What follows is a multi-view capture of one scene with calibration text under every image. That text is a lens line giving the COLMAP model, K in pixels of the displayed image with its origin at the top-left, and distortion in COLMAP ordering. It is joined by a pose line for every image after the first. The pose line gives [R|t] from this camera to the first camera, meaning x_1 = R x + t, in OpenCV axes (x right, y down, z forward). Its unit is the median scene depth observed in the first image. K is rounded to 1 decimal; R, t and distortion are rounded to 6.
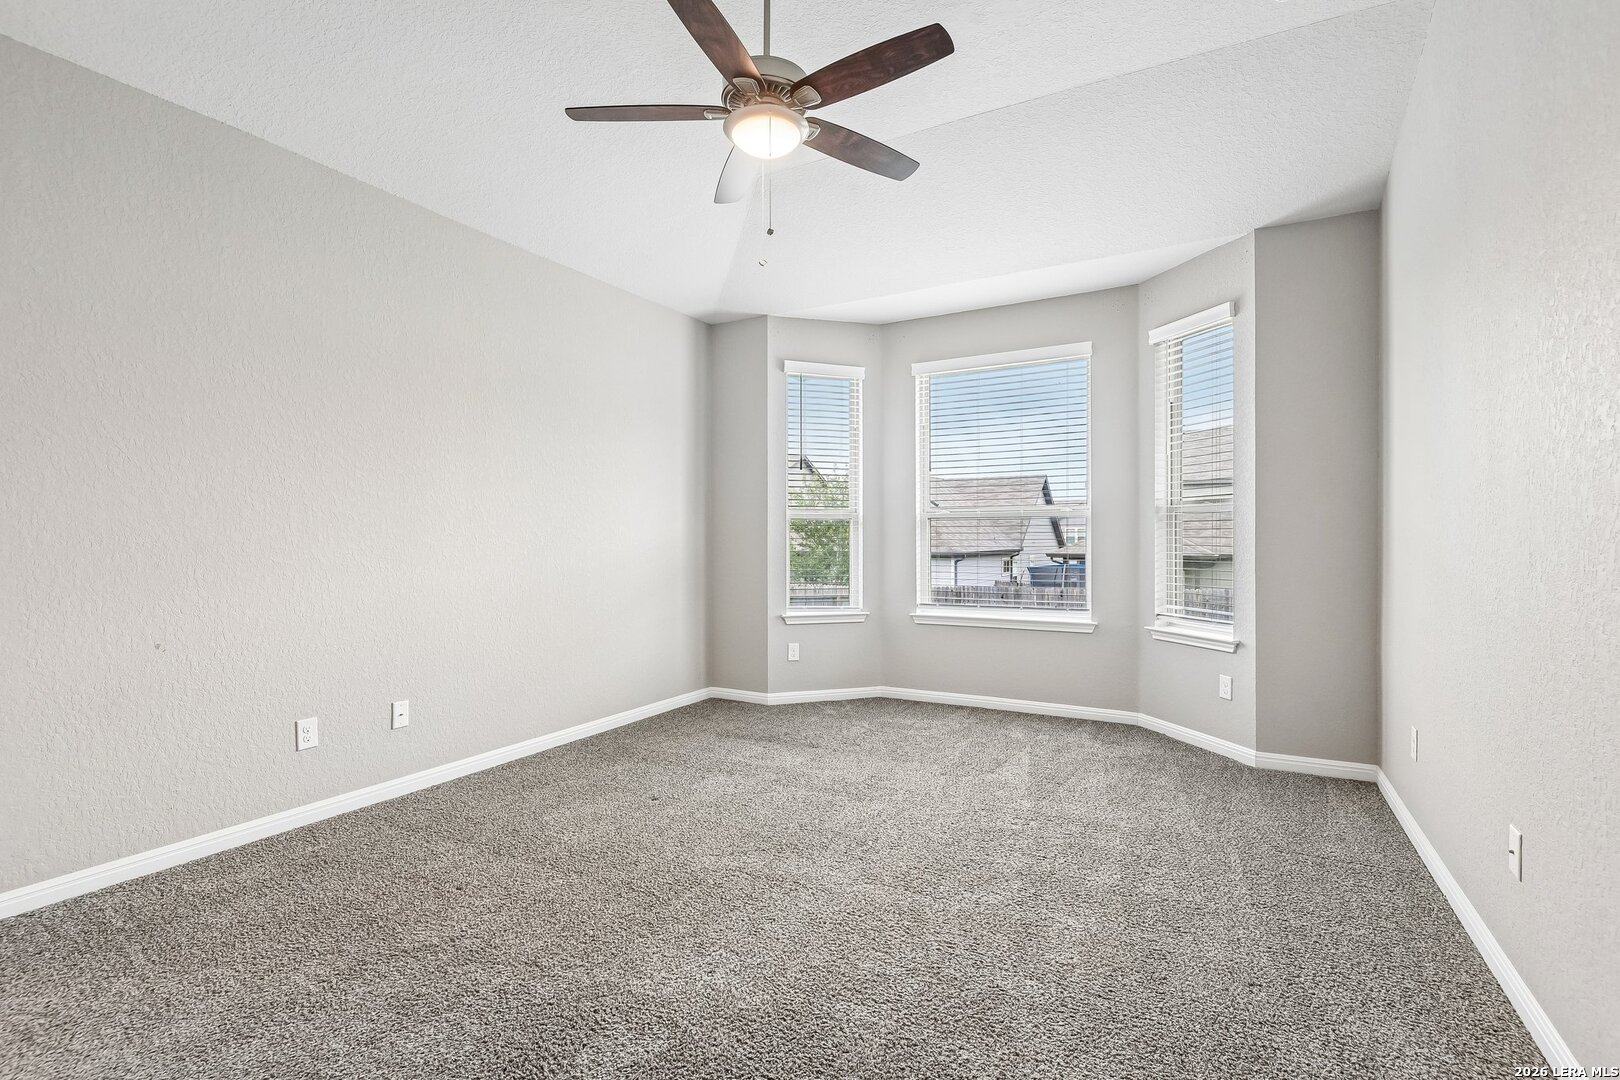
lens RADIAL K [[728.0, 0, 810.0], [0, 728.0, 540.0], [0, 0, 1]] dist [0.000946, -0.003834]
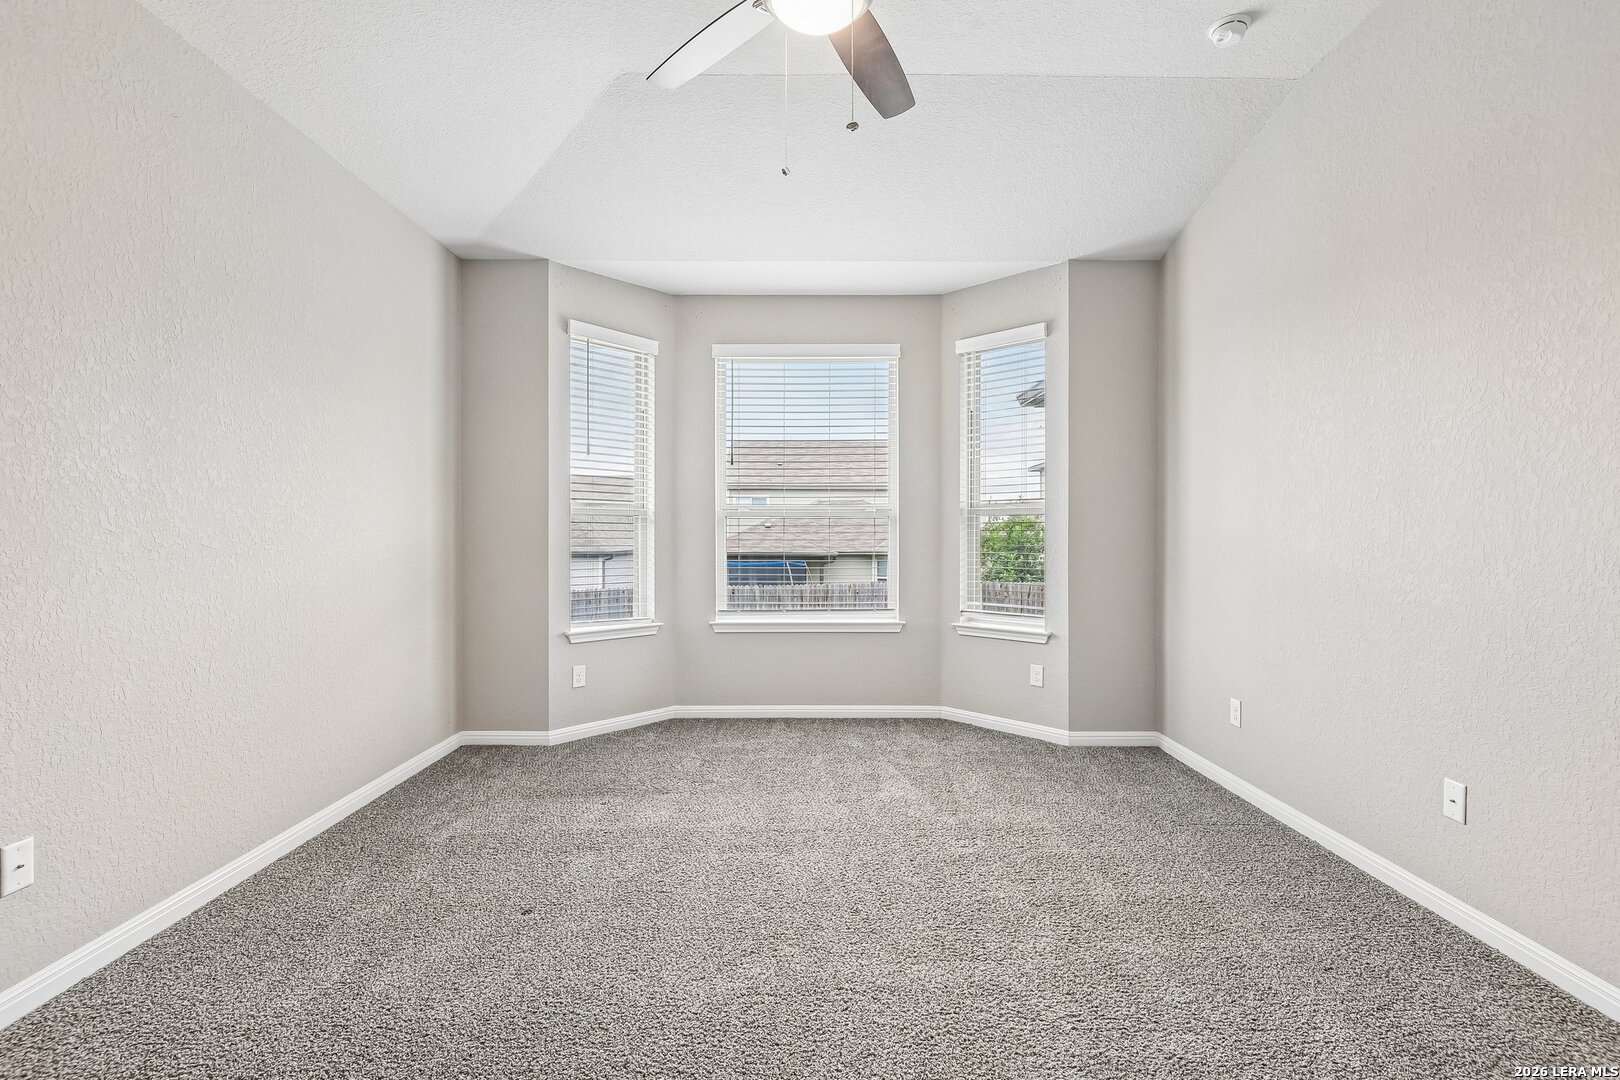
lens RADIAL K [[728.0, 0, 810.0], [0, 728.0, 540.0], [0, 0, 1]] dist [0.000946, -0.003834]
pose [[0.877626, 0.000503, 0.479345, -0.220892], [-0.001466, 0.999998, 0.001633, -0.002012], [-0.479343, -0.002136, 0.877625, 0.182150]]
